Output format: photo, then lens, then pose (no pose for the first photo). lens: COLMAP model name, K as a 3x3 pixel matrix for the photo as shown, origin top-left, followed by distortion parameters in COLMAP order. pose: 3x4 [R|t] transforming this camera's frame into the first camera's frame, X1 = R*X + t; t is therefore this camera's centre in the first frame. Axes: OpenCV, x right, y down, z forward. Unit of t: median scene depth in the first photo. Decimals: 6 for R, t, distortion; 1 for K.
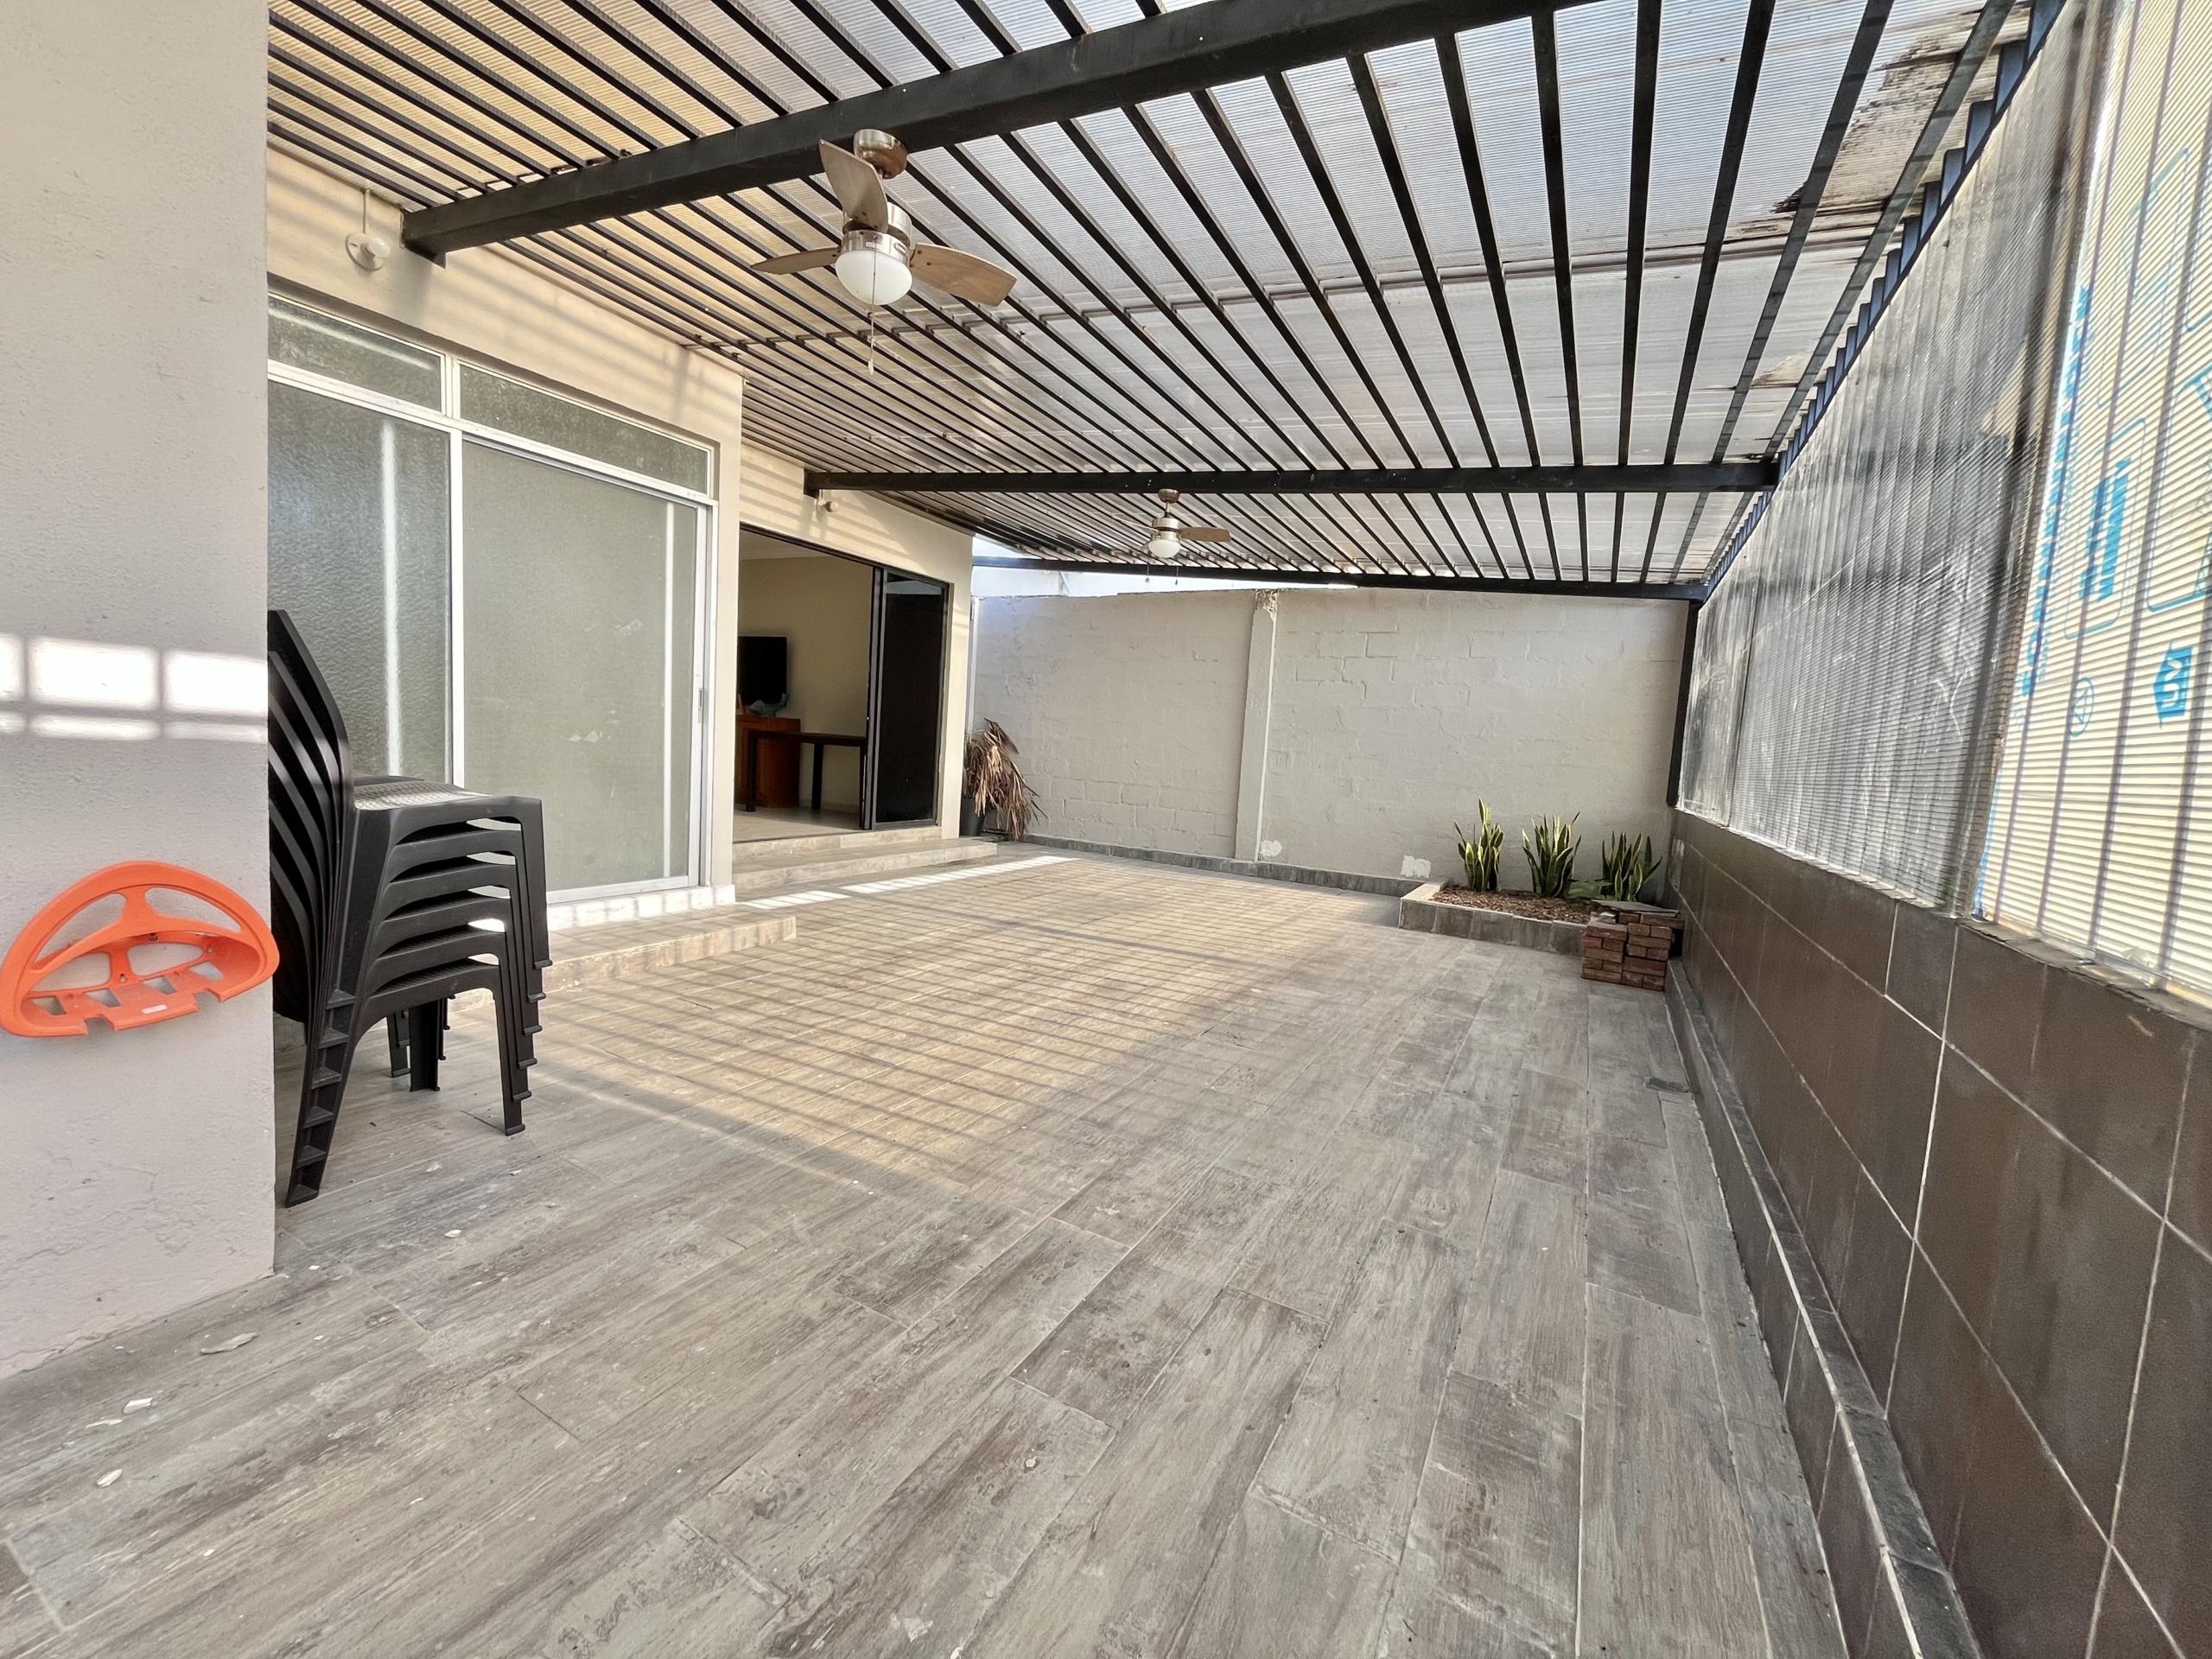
lens RADIAL K [[888.8, 0, 1106.0], [0, 888.8, 829.5], [0, 0, 1]] dist [0.001398, -0.000127]
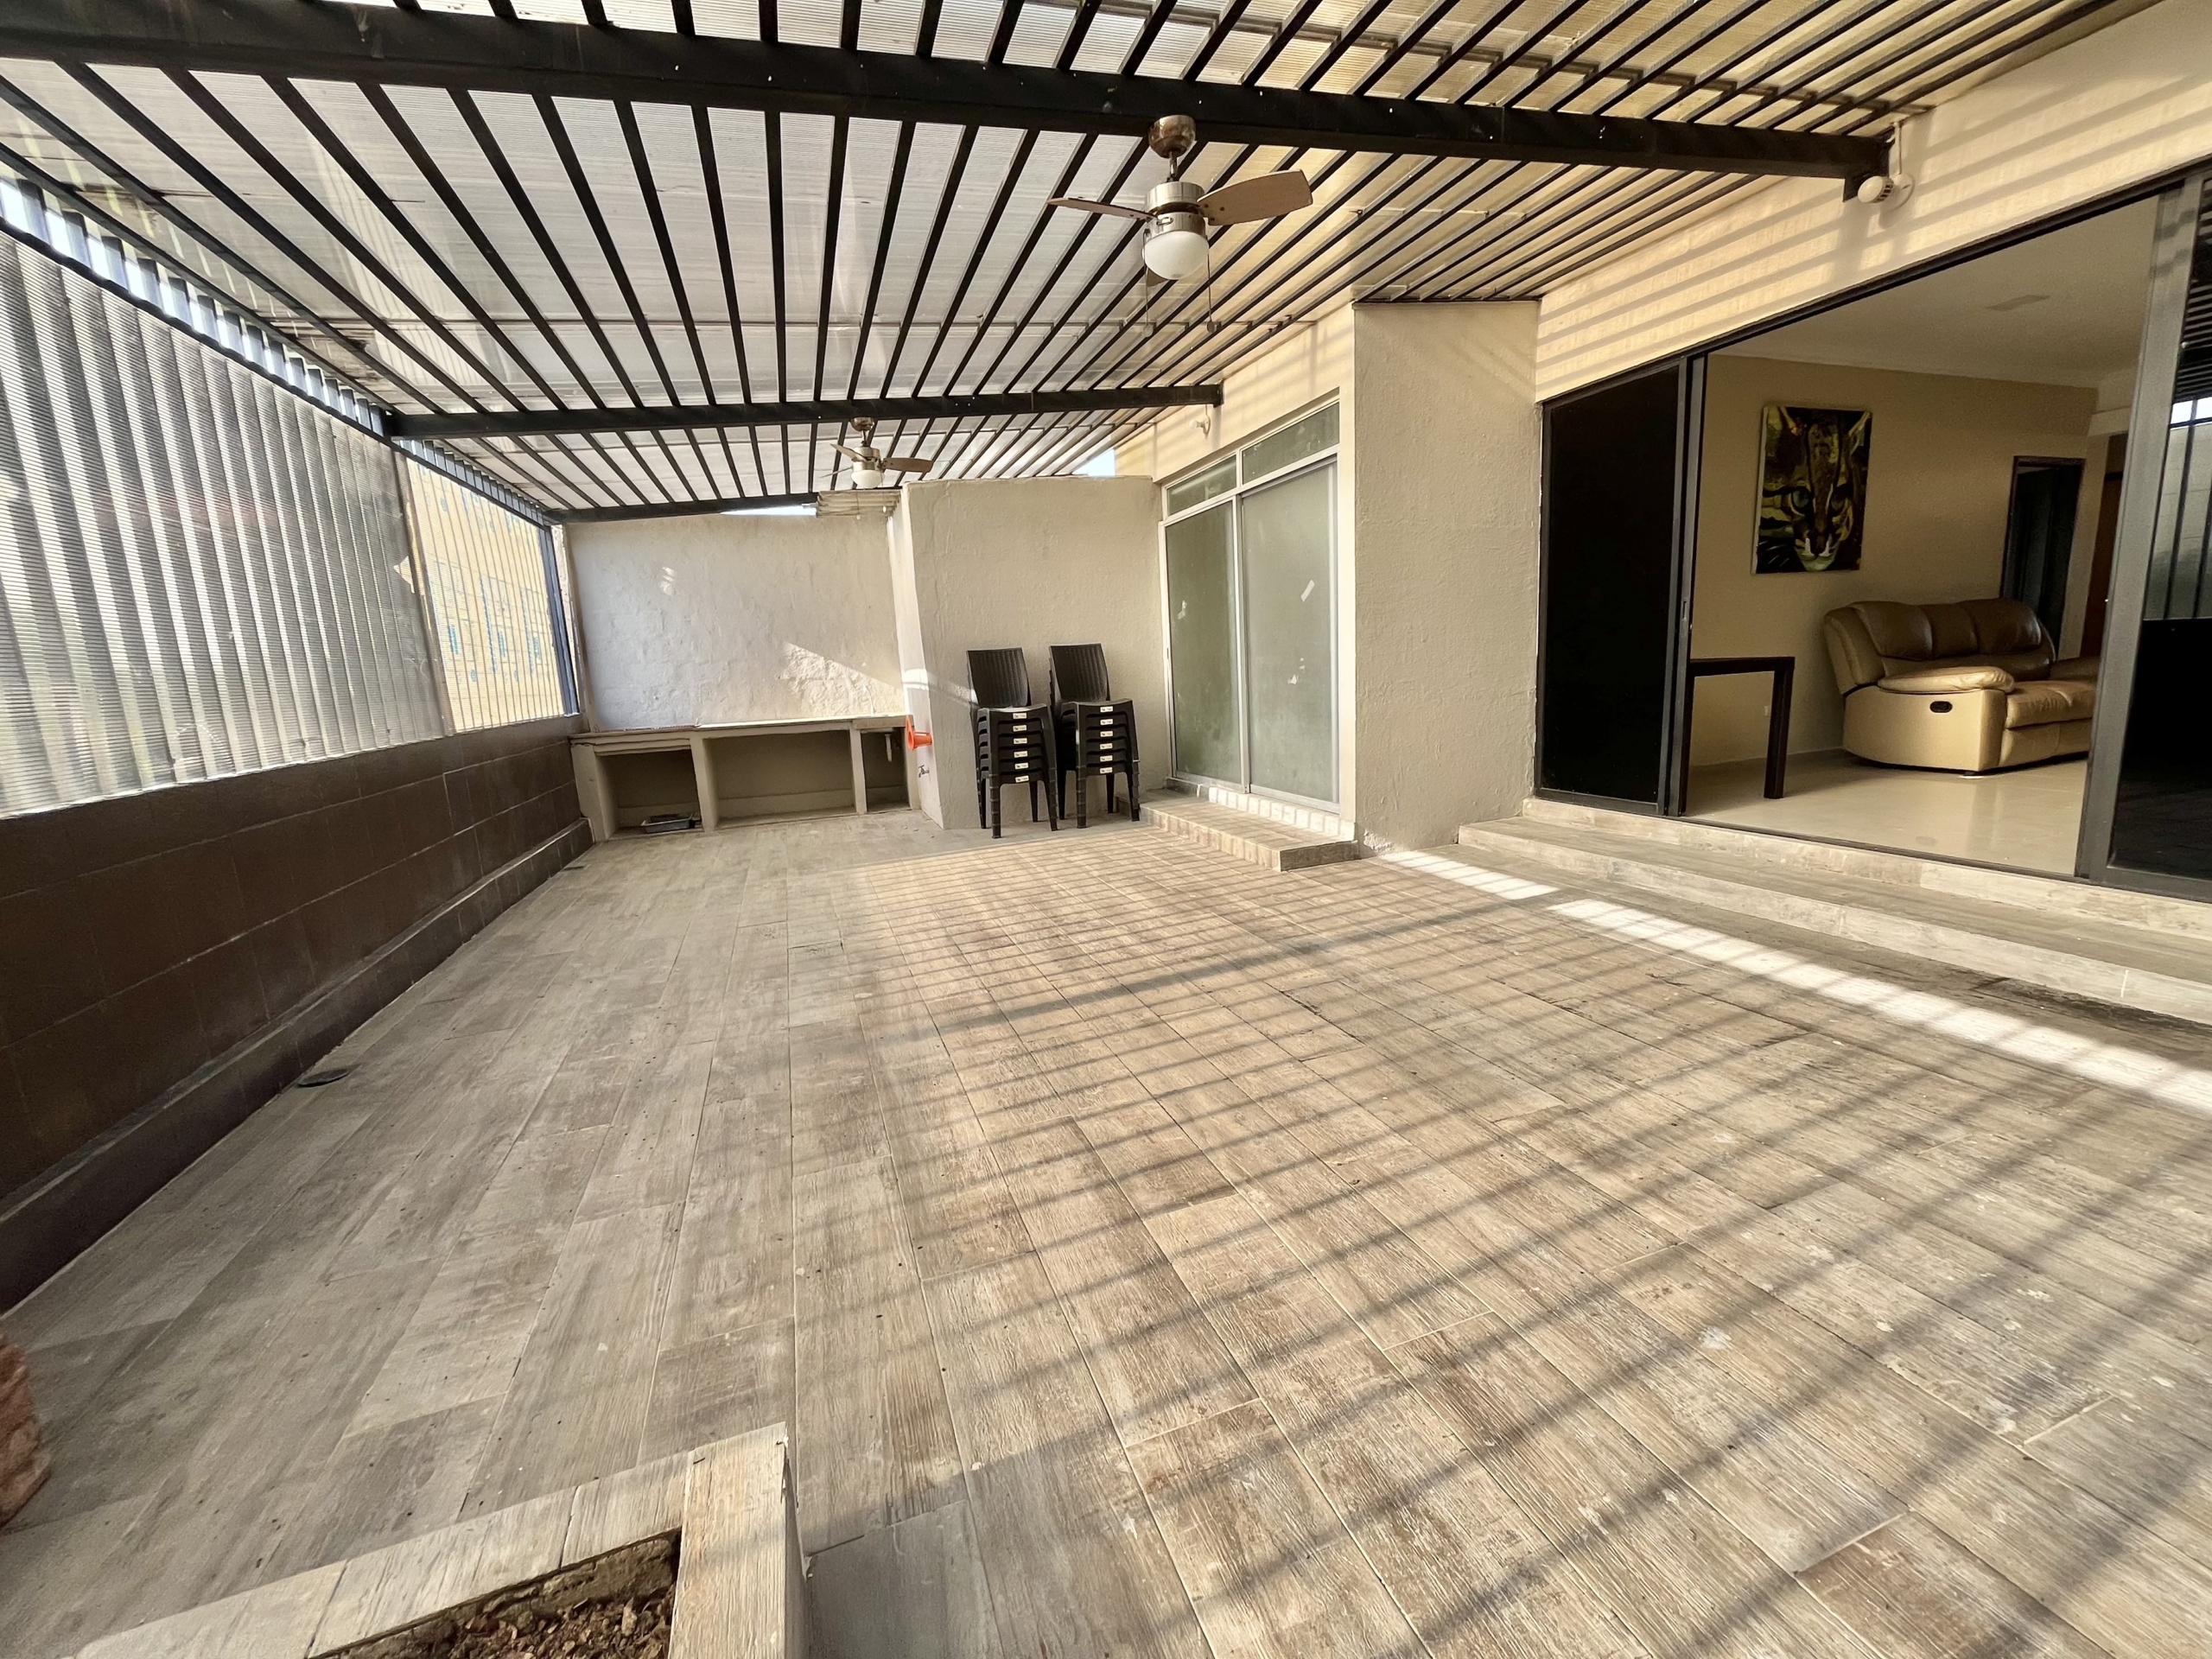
lens RADIAL K [[888.8, 0, 1106.0], [0, 888.8, 829.5], [0, 0, 1]] dist [0.001398, -0.000127]
pose [[-0.664944, 0.105430, -0.739414, 0.613678], [-0.067006, 0.977574, 0.199646, -0.133805], [0.743881, 0.182298, -0.642968, 1.708836]]
